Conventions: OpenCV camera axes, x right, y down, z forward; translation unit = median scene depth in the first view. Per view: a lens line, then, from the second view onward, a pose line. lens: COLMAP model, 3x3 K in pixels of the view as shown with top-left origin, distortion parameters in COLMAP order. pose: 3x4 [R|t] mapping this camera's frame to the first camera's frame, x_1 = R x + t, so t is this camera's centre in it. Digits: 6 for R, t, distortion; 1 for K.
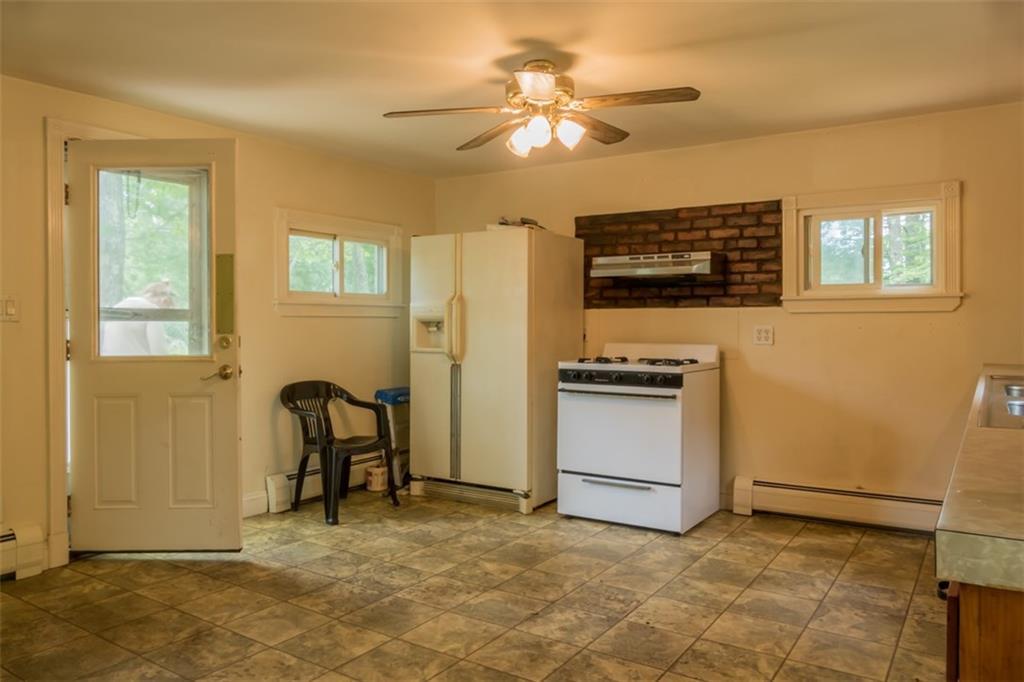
lens RADIAL K [[741.3, 0, 523.6], [0, 741.3, 329.6], [0, 0, 1]] dist [-0.015510, -0.000781]
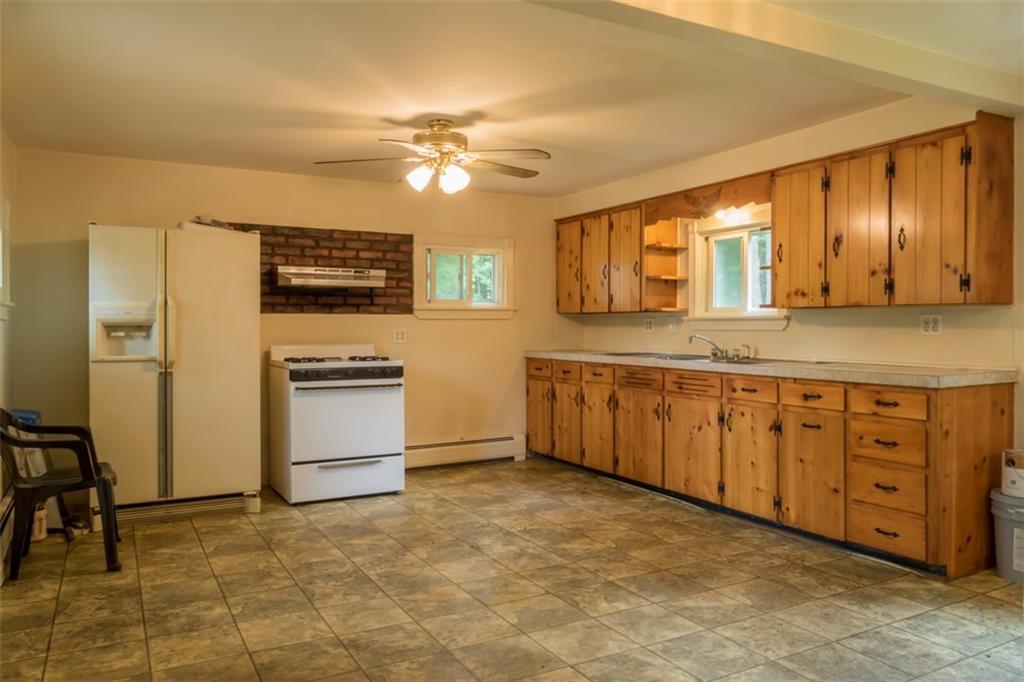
lens RADIAL K [[731.1, 0, 512.0], [0, 731.1, 341.0], [0, 0, 1]] dist [-0.011158, -0.001970]
pose [[0.469185, -0.018641, 0.882903, -0.786692], [0.010325, 0.999825, 0.015623, -0.001643], [-0.883040, 0.001786, 0.469295, 0.232106]]
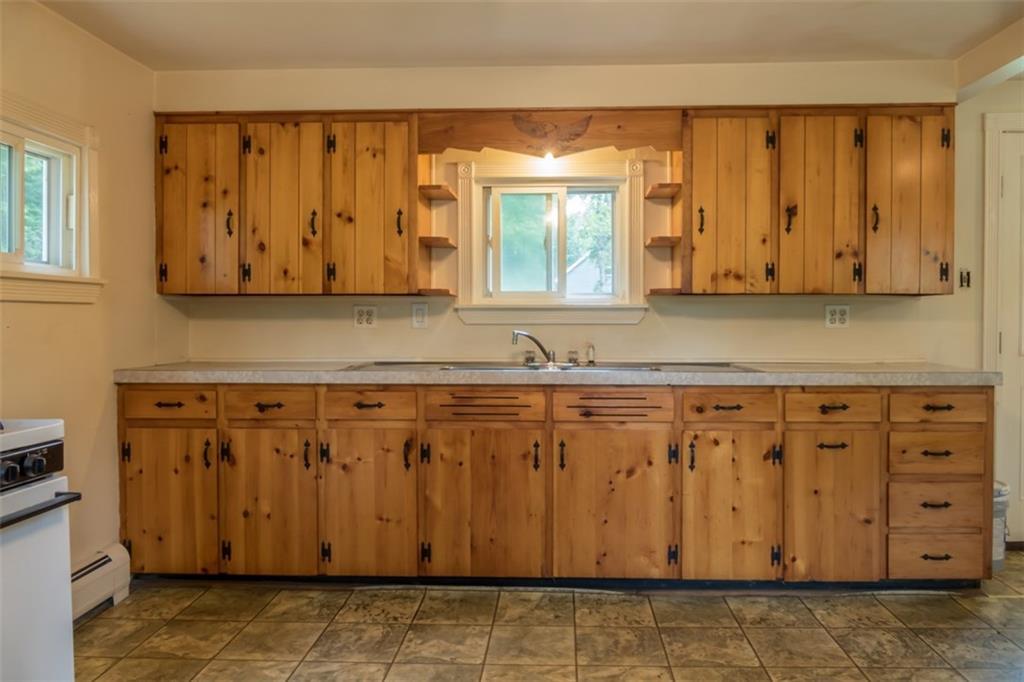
lens RADIAL K [[741.3, 0, 523.6], [0, 741.3, 329.6], [0, 0, 1]] dist [-0.015510, -0.000781]
pose [[-0.512368, -0.013362, 0.858662, -0.268914], [0.010521, 0.999706, 0.021834, -0.009414], [-0.858701, 0.020221, -0.512077, 0.957102]]
